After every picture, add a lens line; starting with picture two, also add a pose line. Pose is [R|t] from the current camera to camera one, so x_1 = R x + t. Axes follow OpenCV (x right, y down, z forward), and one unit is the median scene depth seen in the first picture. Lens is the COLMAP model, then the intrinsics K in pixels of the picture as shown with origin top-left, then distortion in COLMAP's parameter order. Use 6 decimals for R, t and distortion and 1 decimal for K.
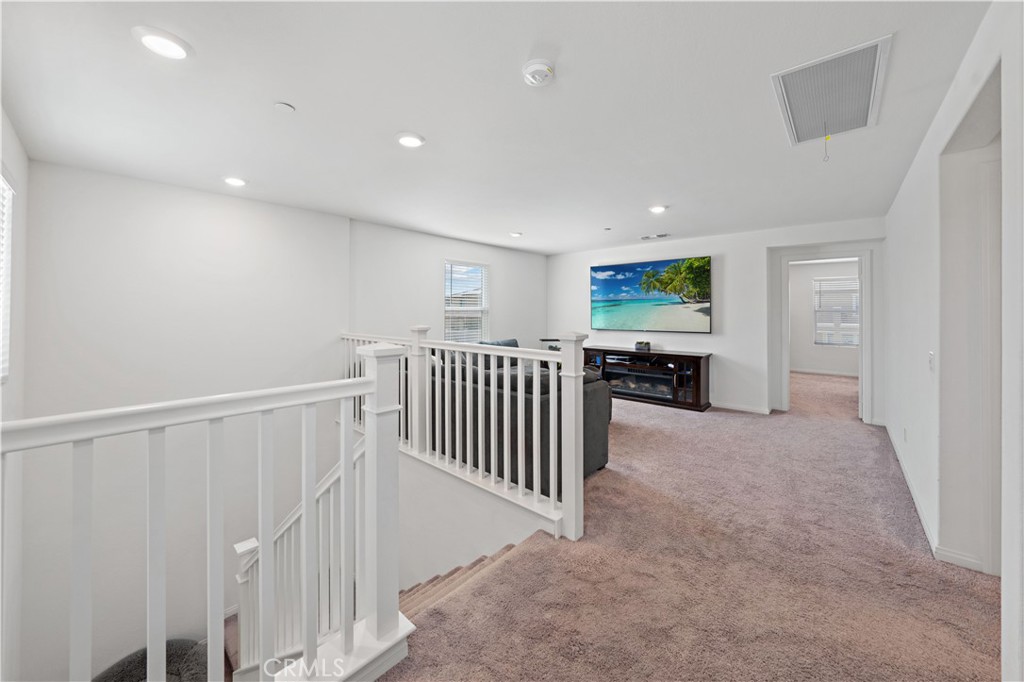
lens RADIAL K [[377.8, 0, 512.0], [0, 377.8, 321.8], [0, 0, 1]] dist [-0.016502, 0.004219]
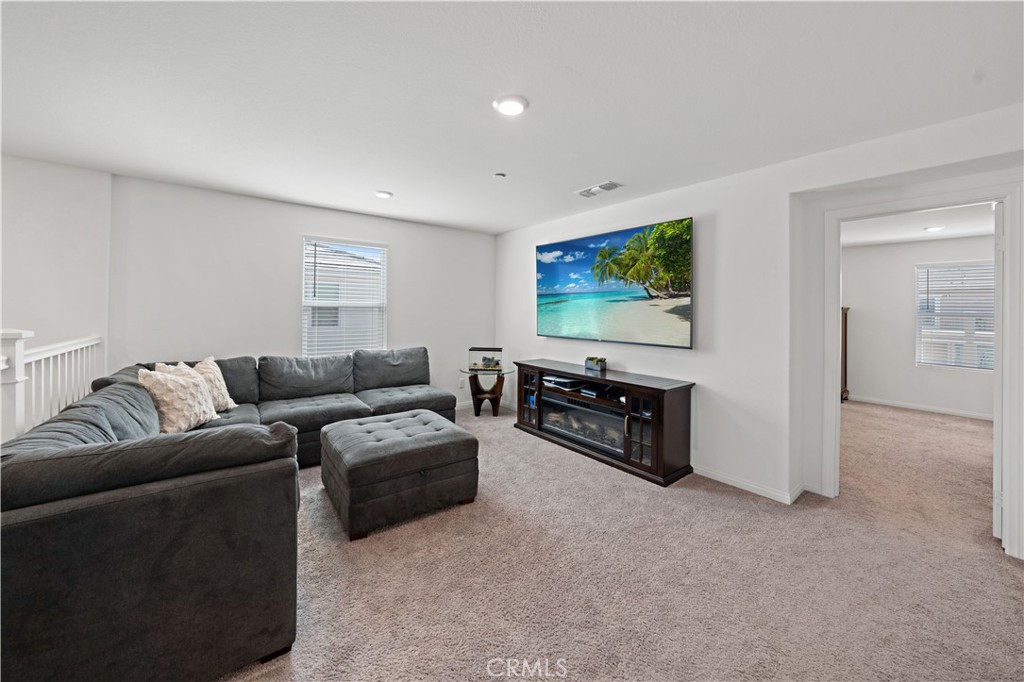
lens RADIAL K [[377.8, 0, 512.0], [0, 377.8, 321.8], [0, 0, 1]] dist [-0.016502, 0.004219]
pose [[0.984058, 0.015443, -0.177178, 0.337482], [-0.014328, 0.999869, 0.007572, -0.012154], [0.177272, -0.004912, 0.984150, 0.354188]]
